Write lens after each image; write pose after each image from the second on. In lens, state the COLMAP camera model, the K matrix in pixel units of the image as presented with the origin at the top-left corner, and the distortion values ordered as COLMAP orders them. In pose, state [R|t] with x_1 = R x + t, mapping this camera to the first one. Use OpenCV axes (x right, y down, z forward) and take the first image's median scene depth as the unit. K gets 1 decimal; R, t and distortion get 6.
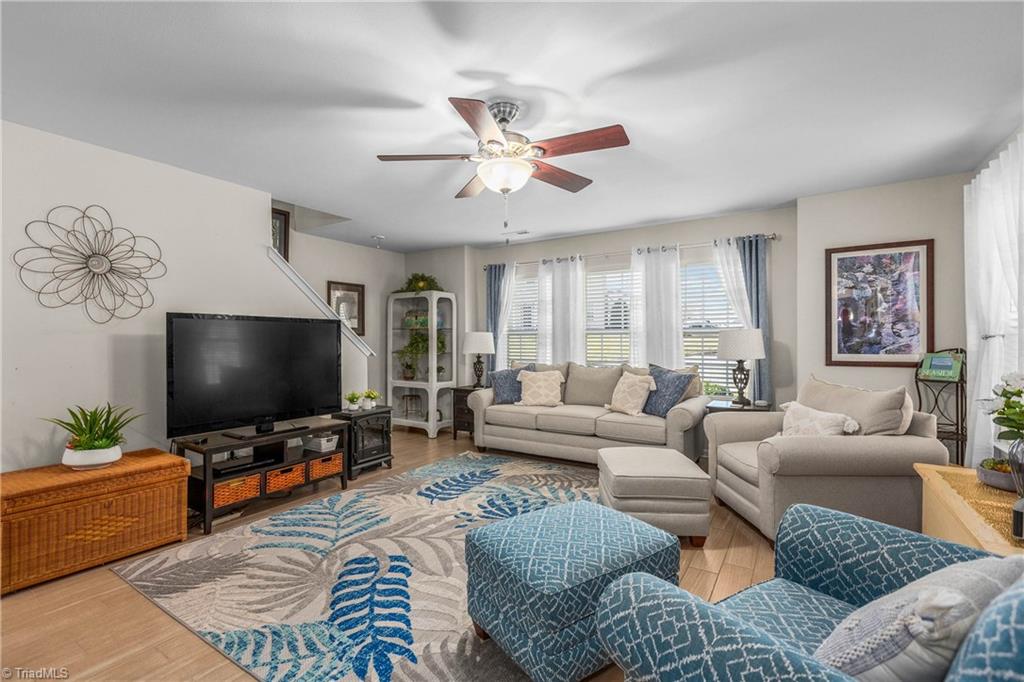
lens RADIAL K [[465.0, 0, 507.1], [0, 465.0, 340.7], [0, 0, 1]] dist [0.002100, 0.000031]
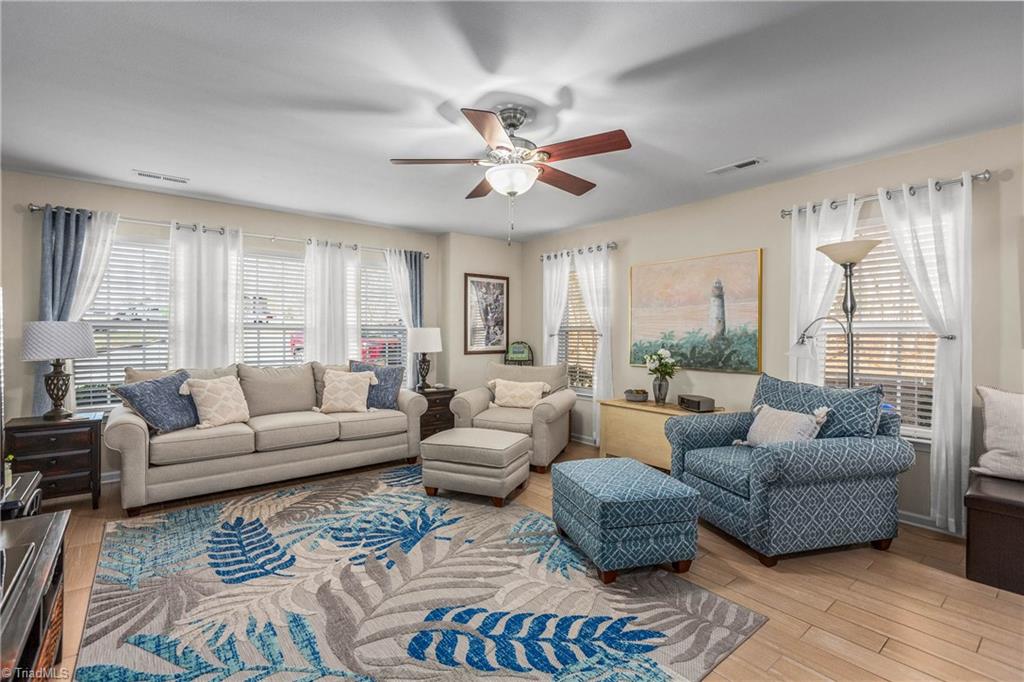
lens RADIAL K [[465.0, 0, 507.8], [0, 465.0, 336.1], [0, 0, 1]] dist [0.002100, 0.000031]
pose [[0.311614, 0.003489, 0.950202, -0.694569], [-0.001811, 0.999994, -0.003078, 0.001210], [-0.950207, -0.000761, 0.311618, 0.473400]]
